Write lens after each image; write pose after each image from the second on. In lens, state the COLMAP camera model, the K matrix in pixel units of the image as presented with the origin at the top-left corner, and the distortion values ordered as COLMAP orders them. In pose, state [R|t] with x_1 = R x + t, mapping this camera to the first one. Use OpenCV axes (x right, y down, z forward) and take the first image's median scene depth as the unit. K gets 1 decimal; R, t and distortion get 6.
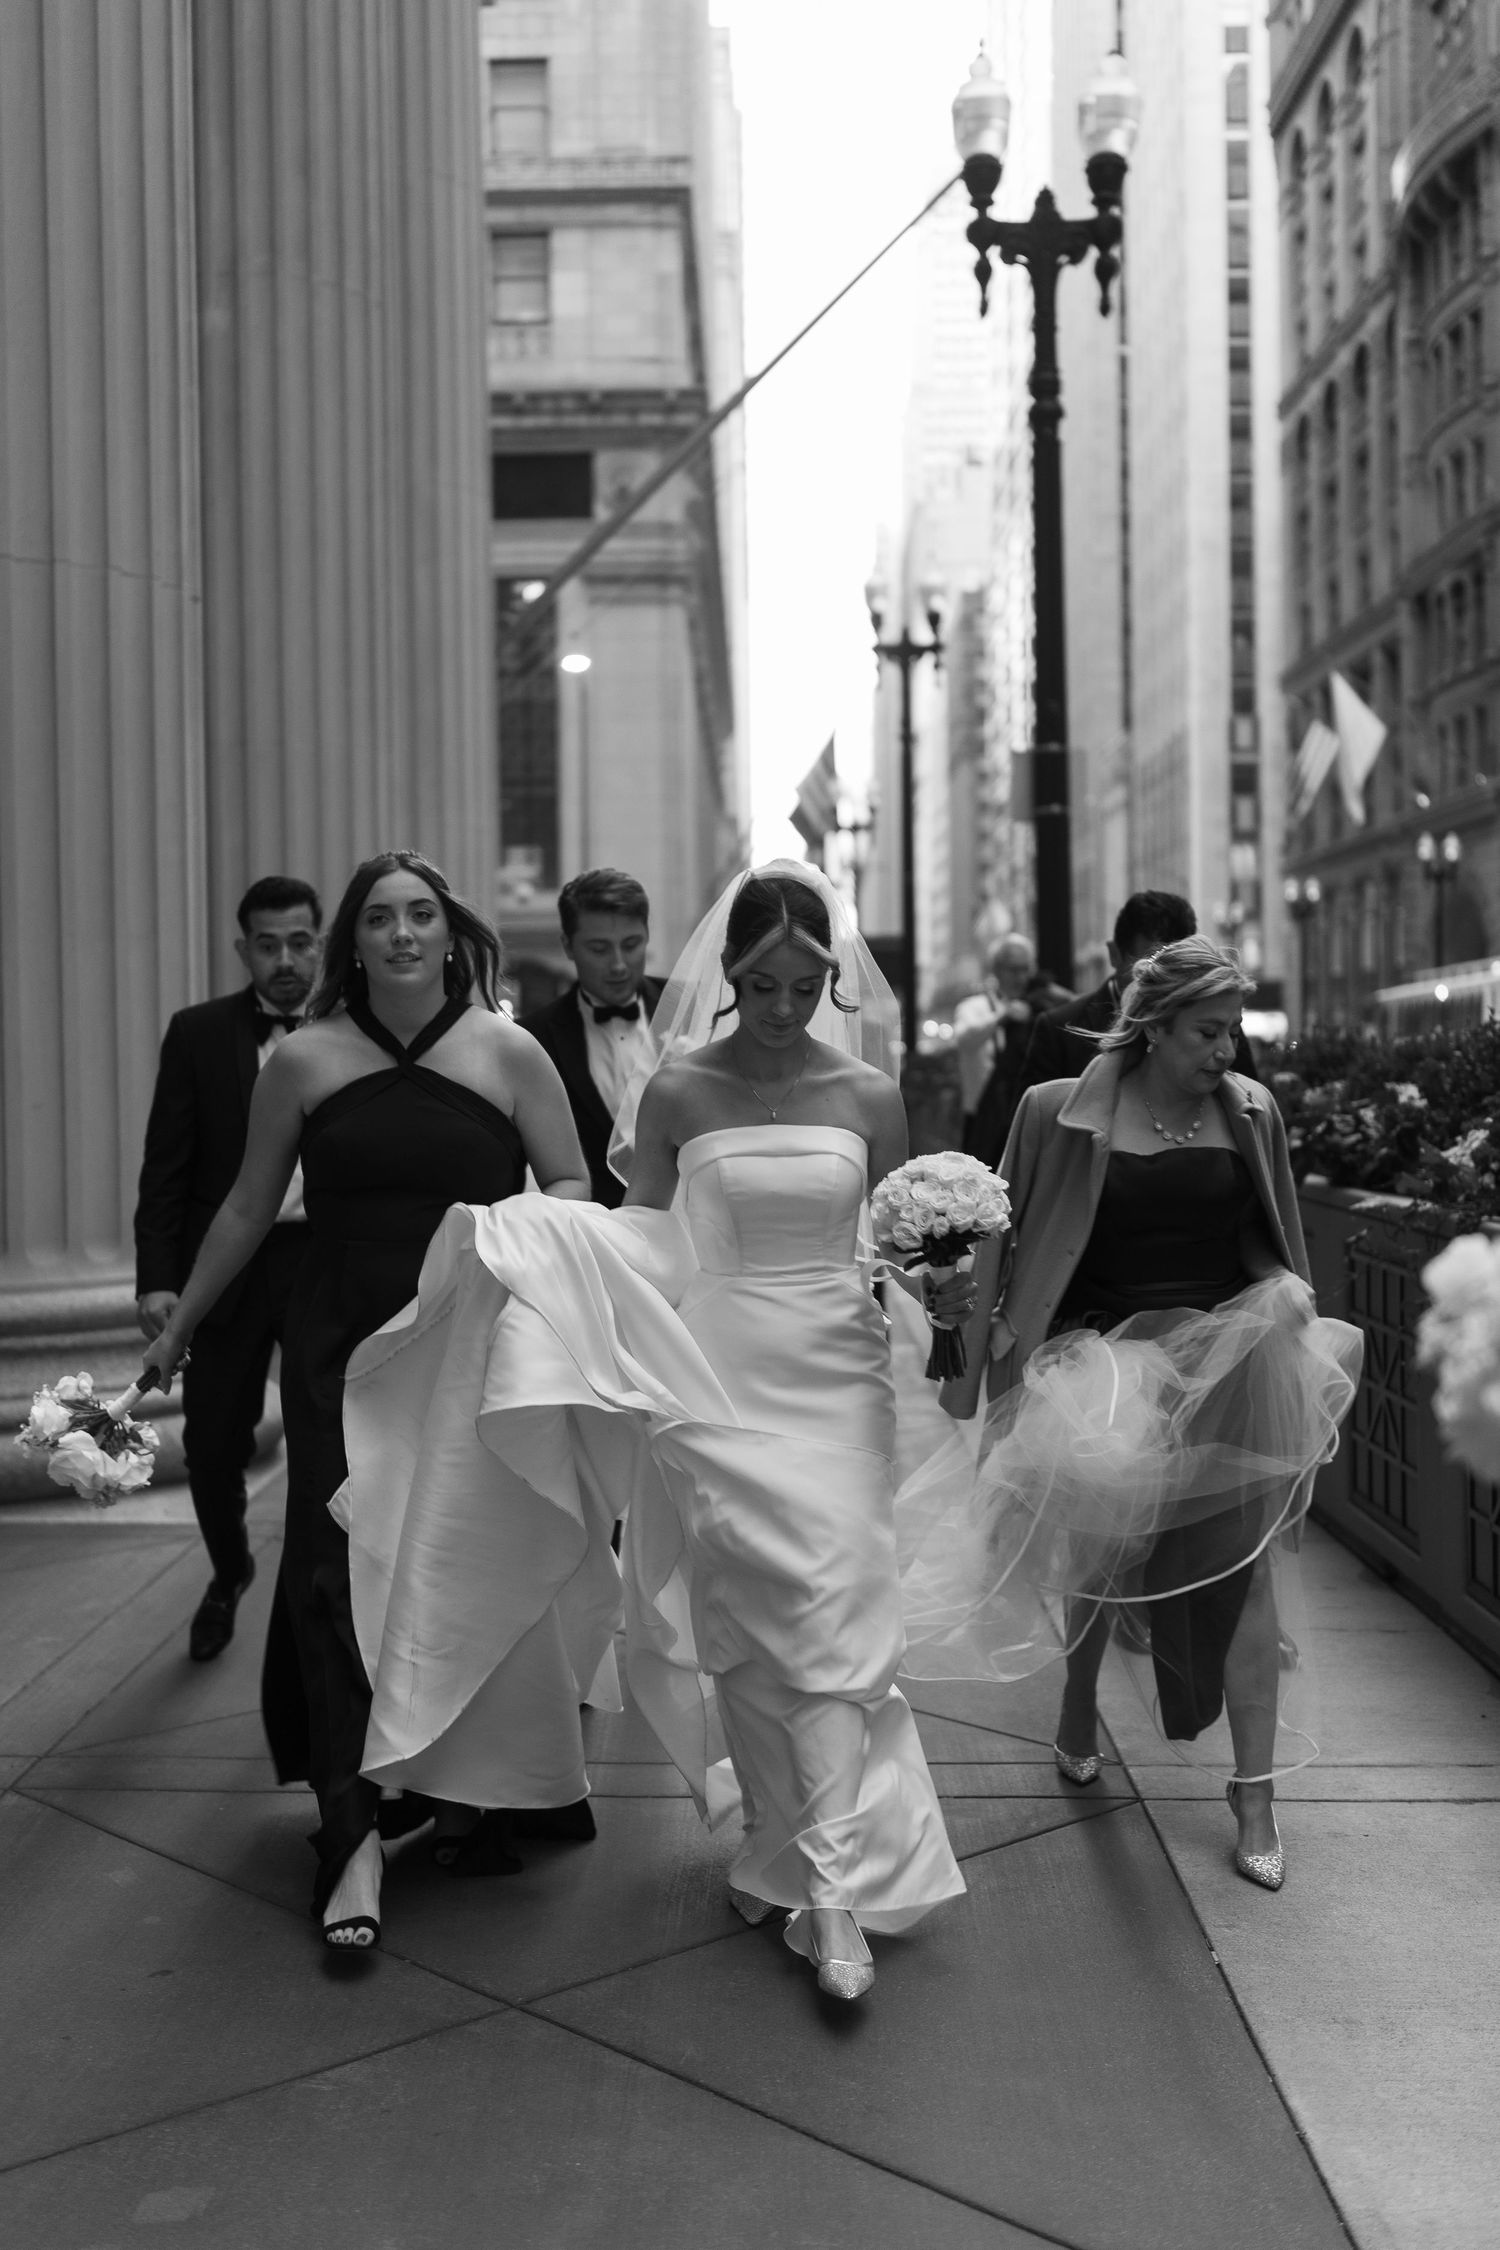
lens RADIAL K [[2191.6, 0, 778.8], [0, 2191.6, 1124.9], [0, 0, 1]] dist [0.009021, -0.075089]
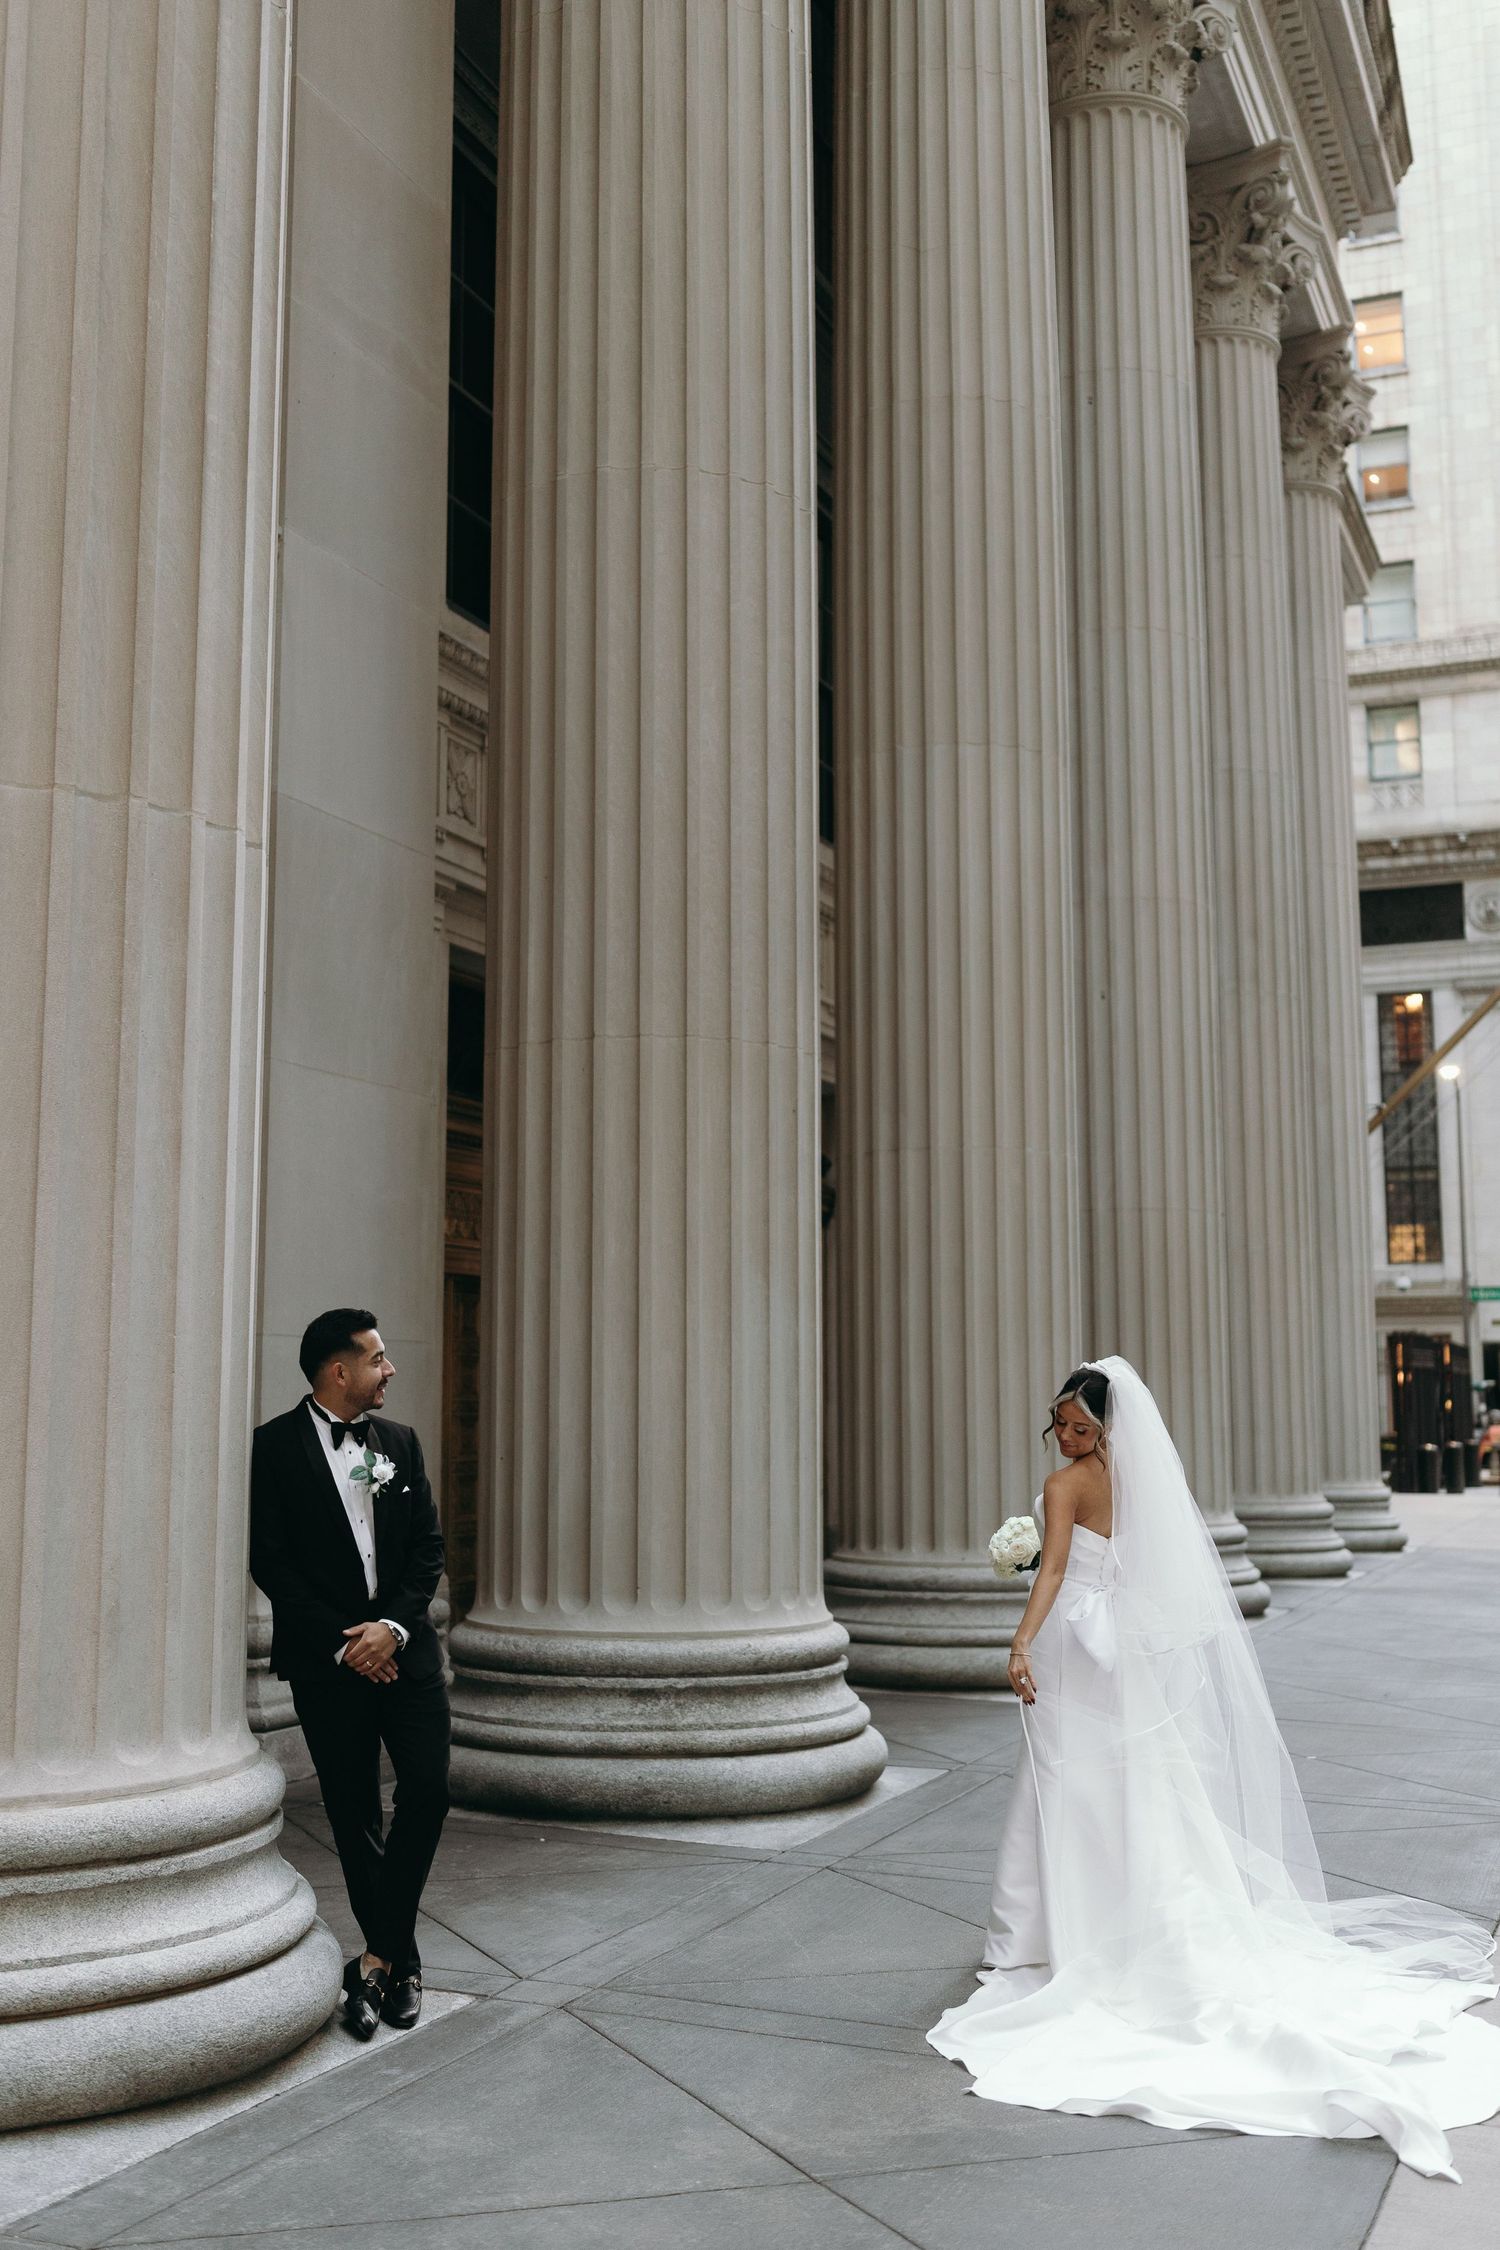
lens RADIAL K [[2191.6, 0, 778.8], [0, 2191.6, 1124.9], [0, 0, 1]] dist [0.009021, -0.075089]
pose [[0.921126, -0.040879, -0.387112, 0.024707], [-0.020852, 0.987861, -0.153935, 0.002526], [0.388706, 0.149866, 0.909092, -0.164022]]
